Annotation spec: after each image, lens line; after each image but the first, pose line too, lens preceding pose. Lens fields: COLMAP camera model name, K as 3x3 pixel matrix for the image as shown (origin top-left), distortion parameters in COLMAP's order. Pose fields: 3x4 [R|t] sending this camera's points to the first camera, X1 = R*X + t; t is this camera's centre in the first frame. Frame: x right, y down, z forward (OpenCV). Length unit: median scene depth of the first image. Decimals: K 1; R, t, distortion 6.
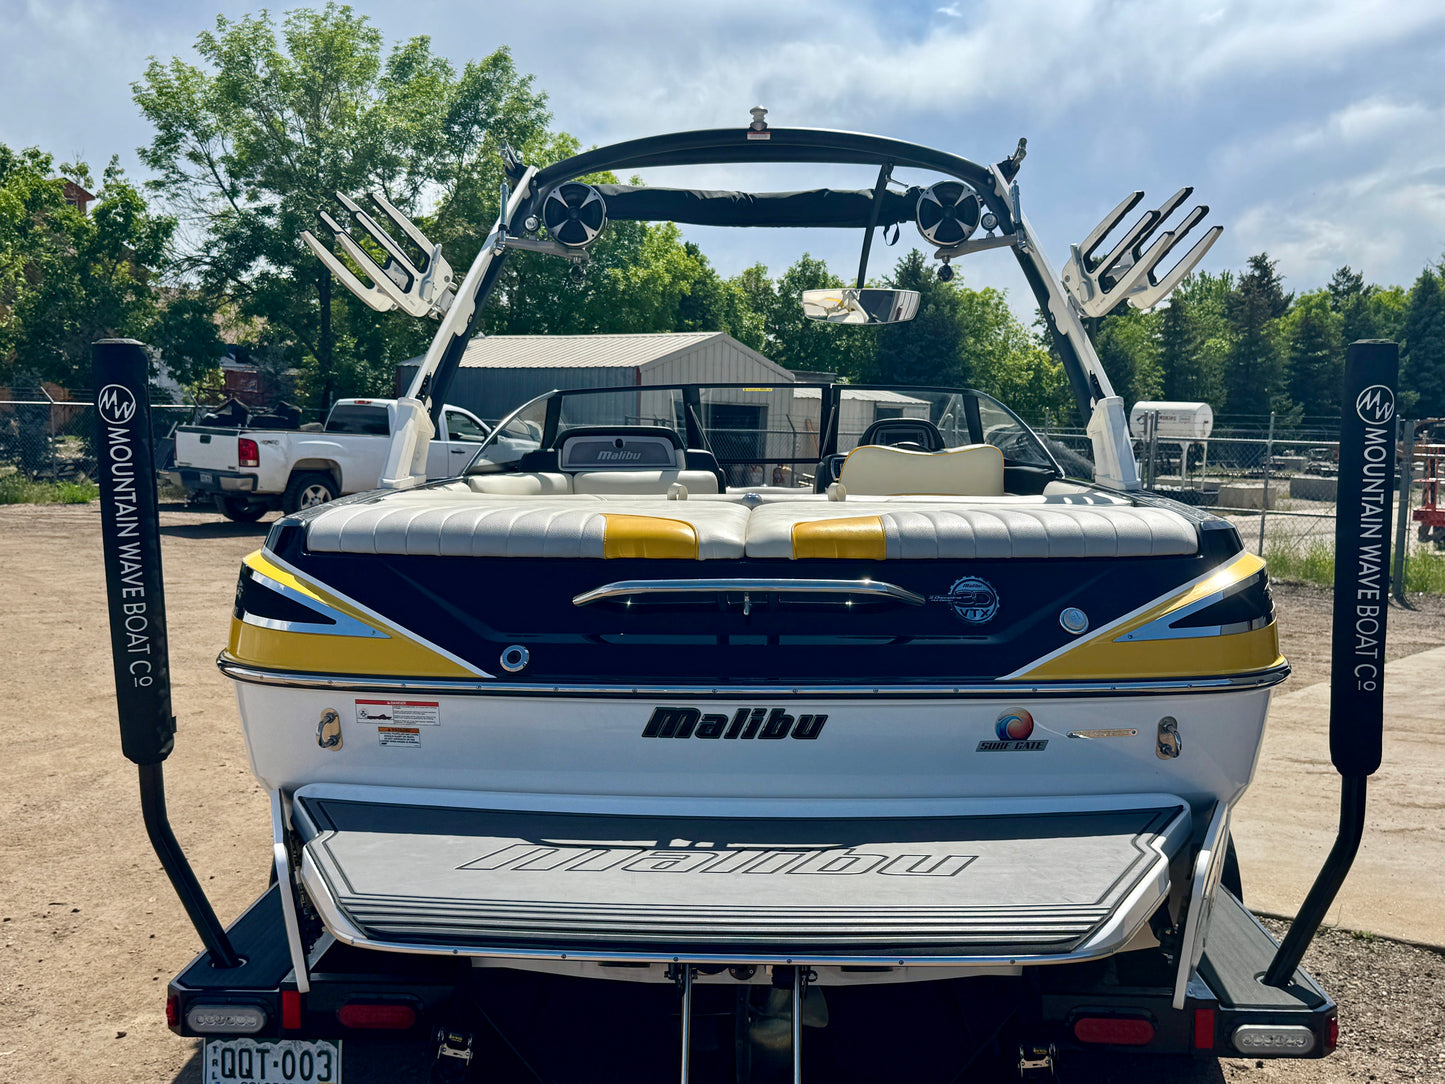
lens RADIAL K [[1482.7, 0, 724.0], [0, 1482.7, 547.6], [0, 0, 1]] dist [0.205435, -0.476161]
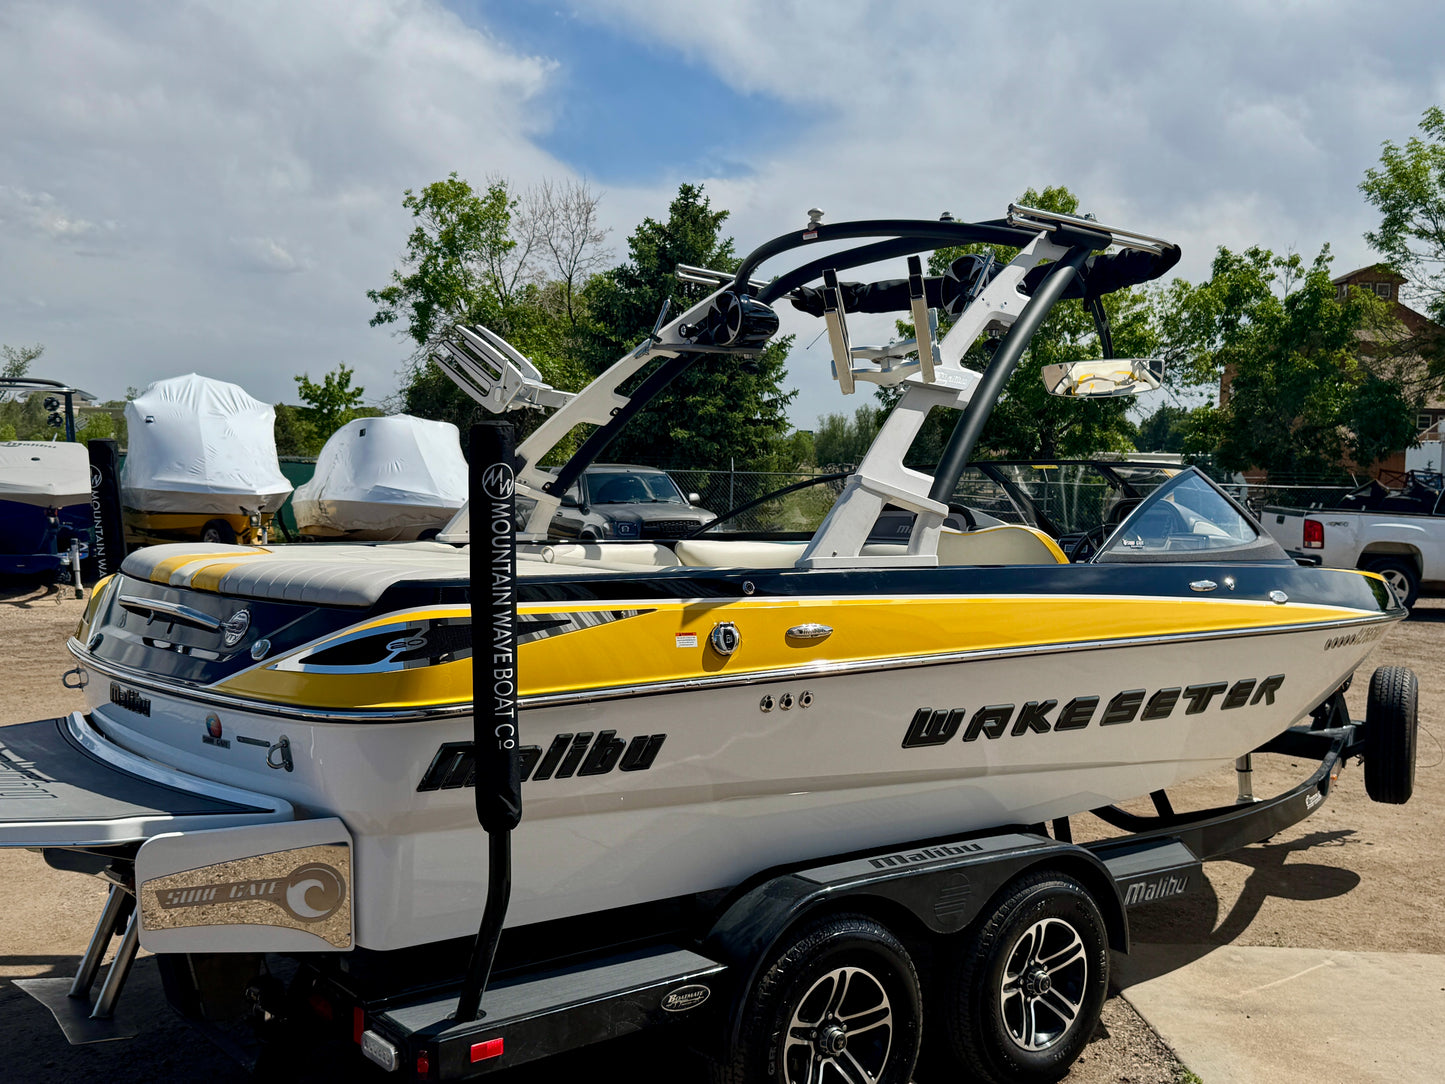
lens RADIAL K [[1485.0, 0, 721.5], [0, 1485.0, 539.4], [0, 0, 1]] dist [0.189039, -0.411815]
pose [[0.648927, 0.034551, -0.760066, 0.641673], [-0.079616, 0.996568, -0.022673, -0.020118], [0.756673, 0.075227, 0.649451, 0.209323]]
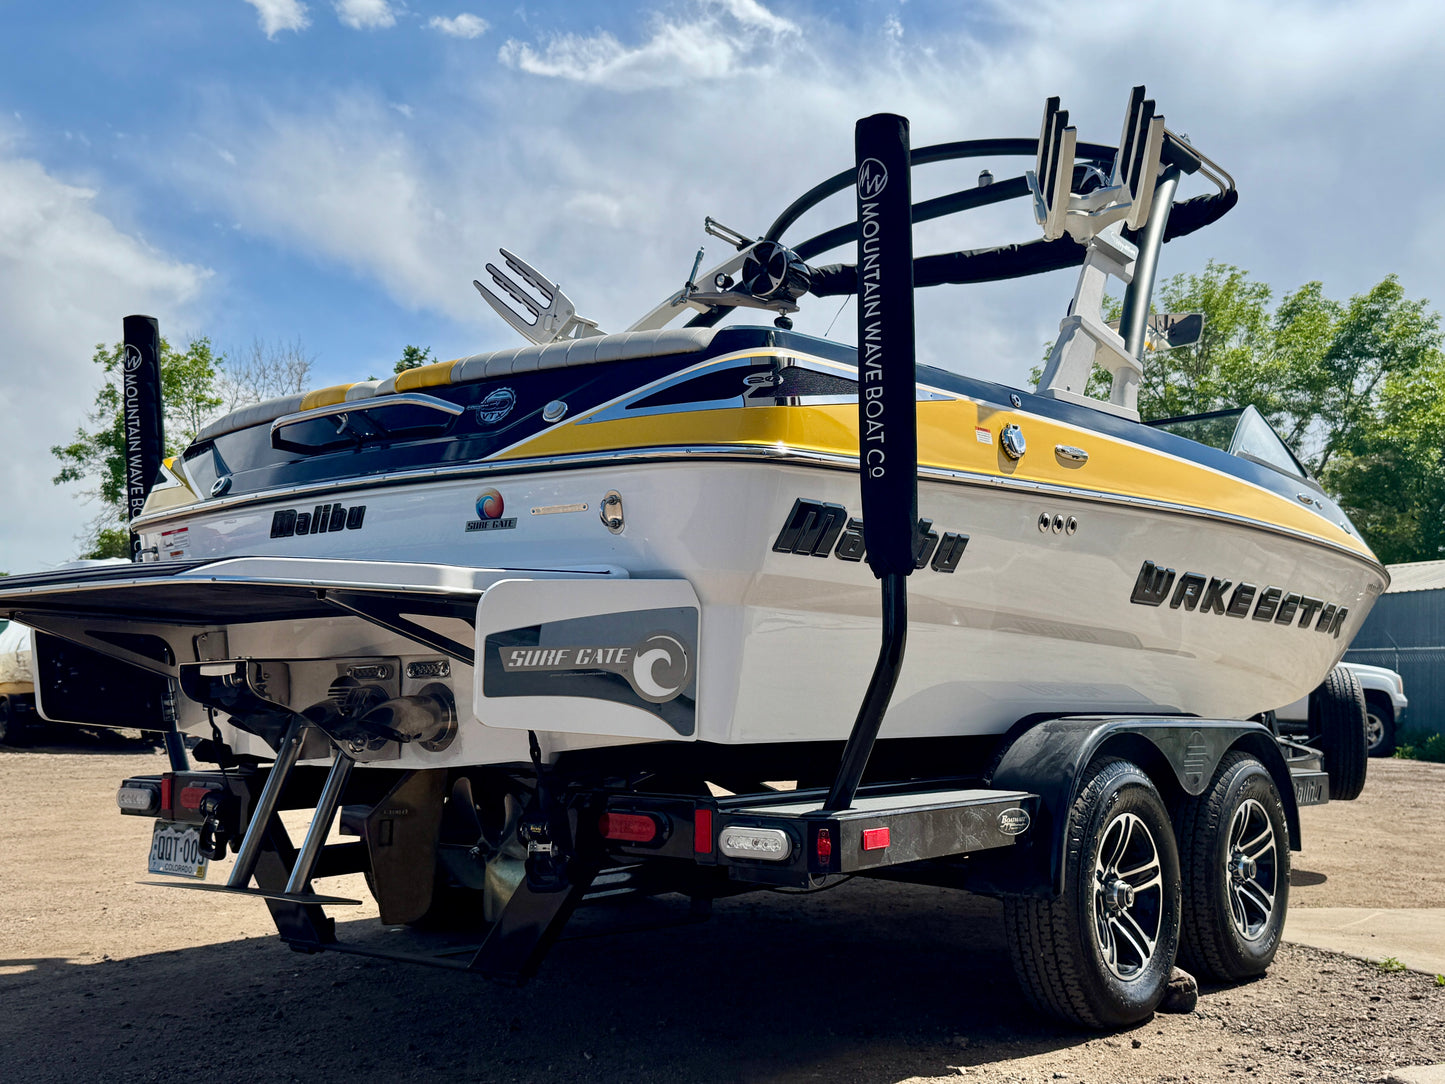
lens RADIAL K [[1482.7, 0, 724.0], [0, 1482.7, 547.6], [0, 0, 1]] dist [0.205435, -0.476161]
pose [[0.803545, -0.061547, -0.592054, 0.429092], [-0.050572, 0.983985, -0.170928, 0.143939], [0.593092, 0.167290, 0.787563, 0.109811]]
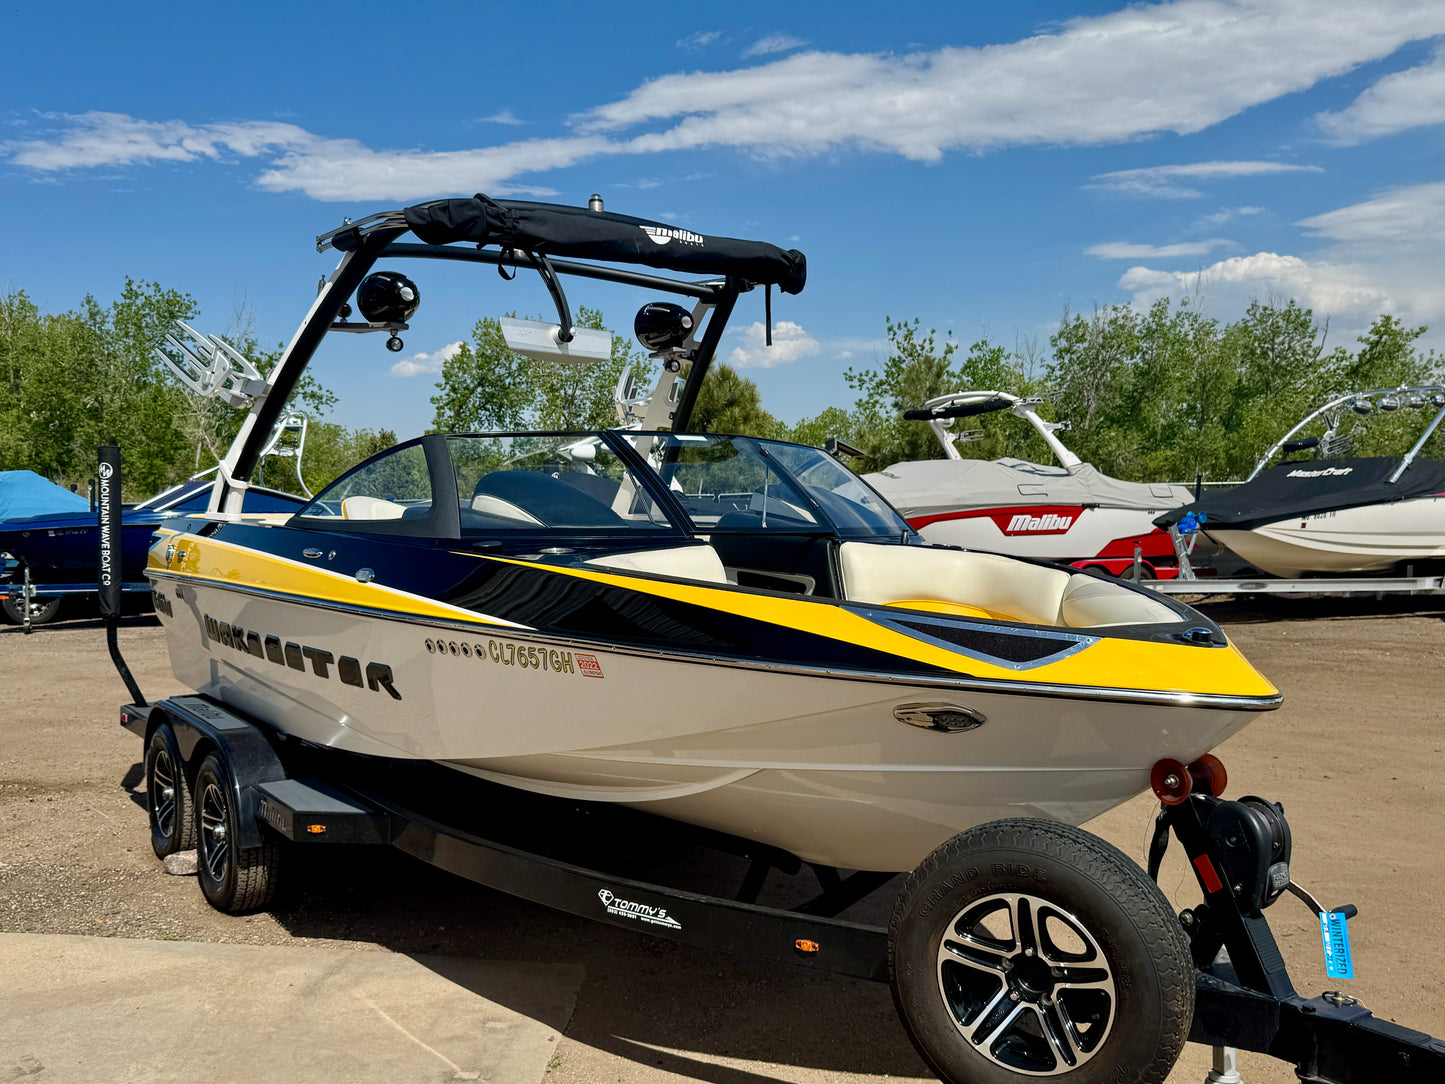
lens RADIAL K [[1316.4, 0, 722.5], [0, 1316.4, 542.0], [0, 0, 1]] dist [0.170402, -0.343997]
pose [[-0.792338, 0.014037, -0.609921, 0.470831], [-0.059725, 0.993149, 0.100444, -0.125865], [0.607152, 0.116013, -0.786071, 1.624310]]
